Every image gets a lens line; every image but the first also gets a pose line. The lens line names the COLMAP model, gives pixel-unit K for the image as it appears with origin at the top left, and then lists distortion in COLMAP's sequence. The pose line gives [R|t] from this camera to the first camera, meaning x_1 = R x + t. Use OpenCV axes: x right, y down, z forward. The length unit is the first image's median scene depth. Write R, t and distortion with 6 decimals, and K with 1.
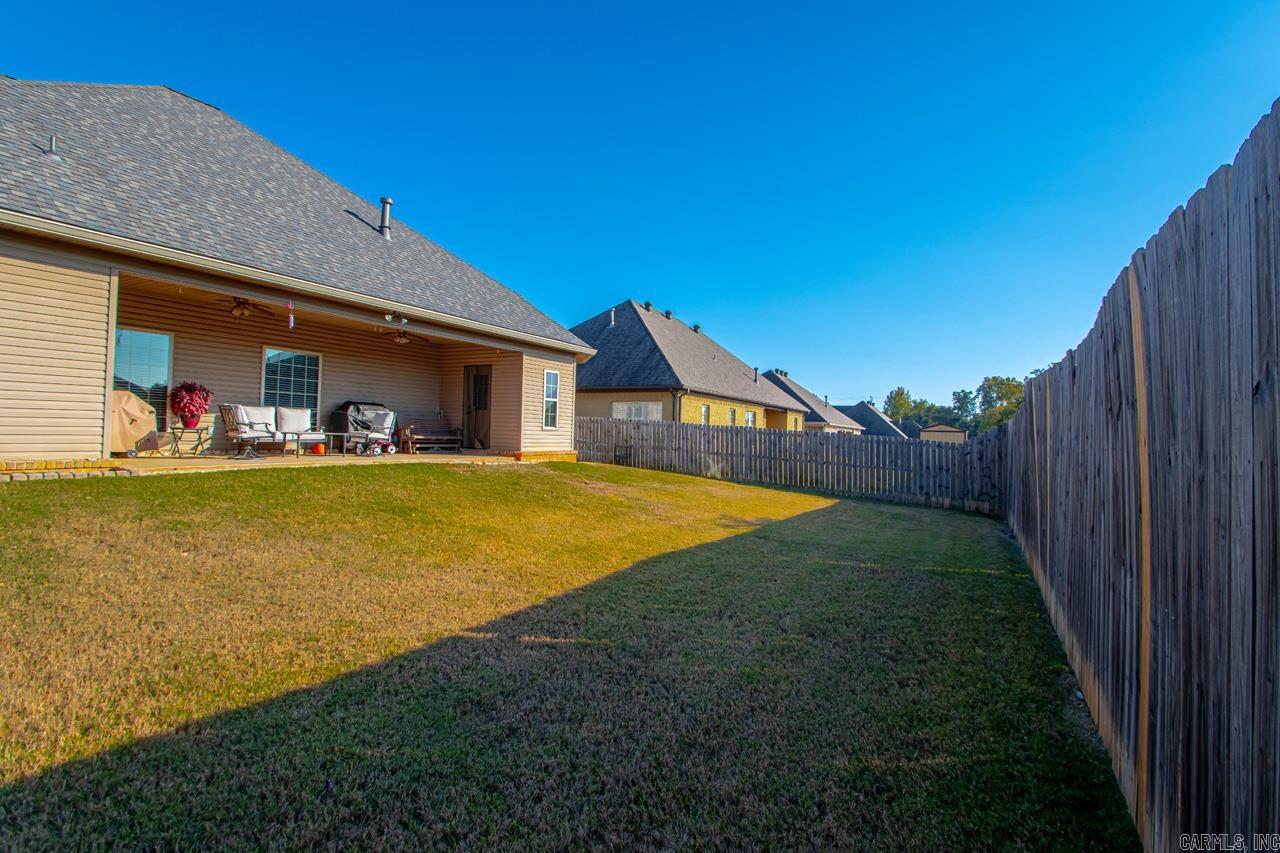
lens RADIAL K [[598.6, 0, 651.5], [0, 598.6, 423.1], [0, 0, 1]] dist [0.013176, -0.015189]
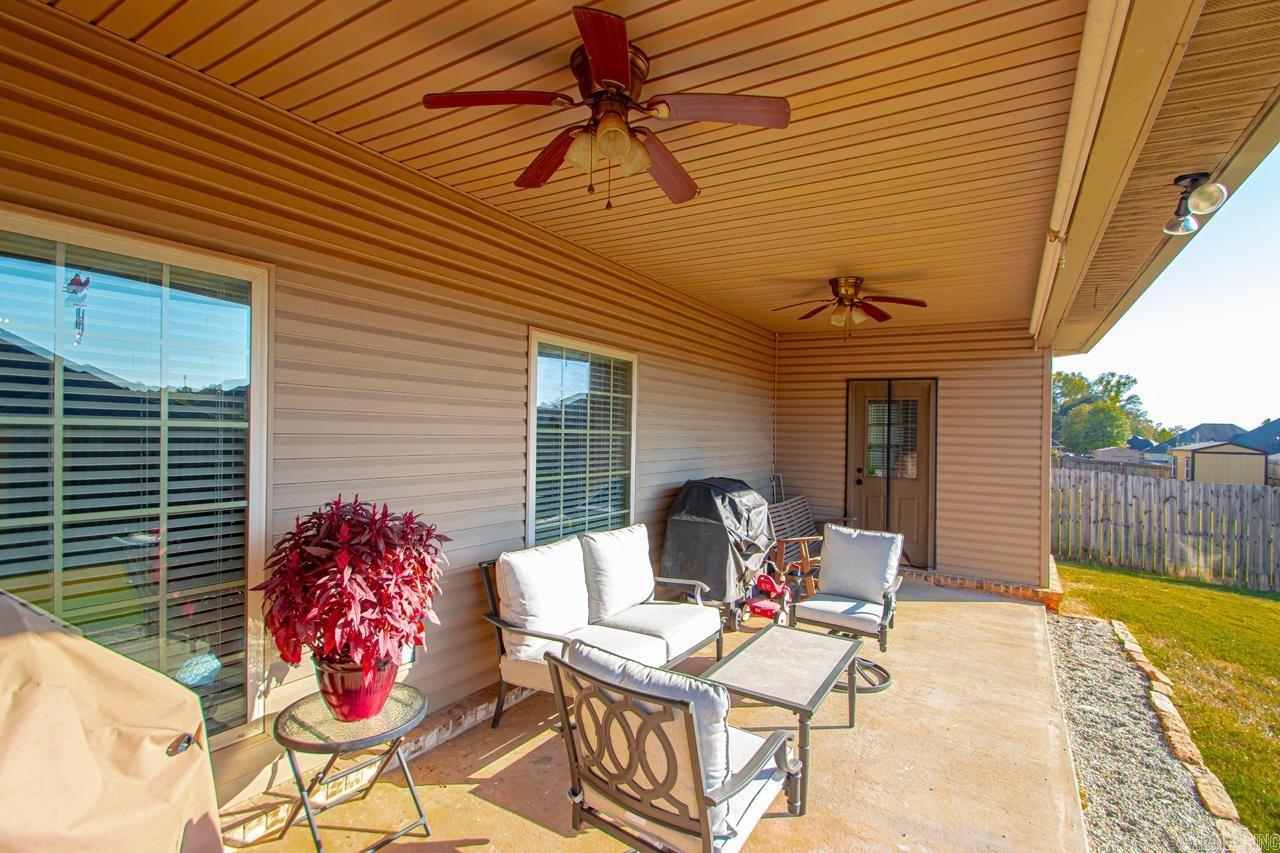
lens RADIAL K [[598.6, 0, 639.4], [0, 598.6, 415.6], [0, 0, 1]] dist [0.013176, -0.015189]
pose [[0.999863, -0.004187, -0.016031, -0.408620], [0.004126, 0.999984, -0.003827, -0.058800], [0.016047, 0.003761, 0.999864, 0.485170]]
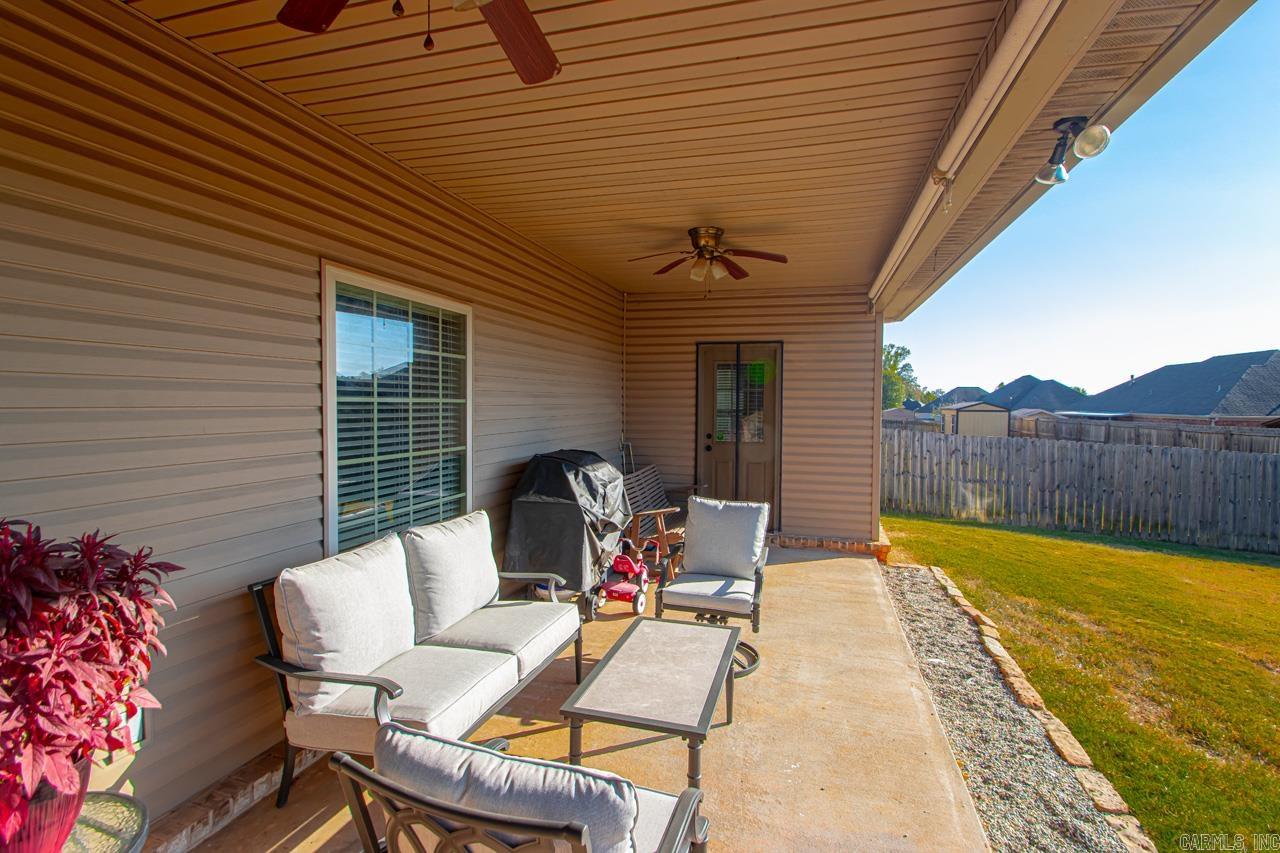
lens RADIAL K [[598.6, 0, 638.1], [0, 598.6, 401.2], [0, 0, 1]] dist [0.013176, -0.015189]
pose [[0.967787, -0.021802, 0.250826, -0.410534], [0.015846, 0.999543, 0.025740, -0.056882], [-0.251272, -0.020936, 0.967690, 0.518637]]
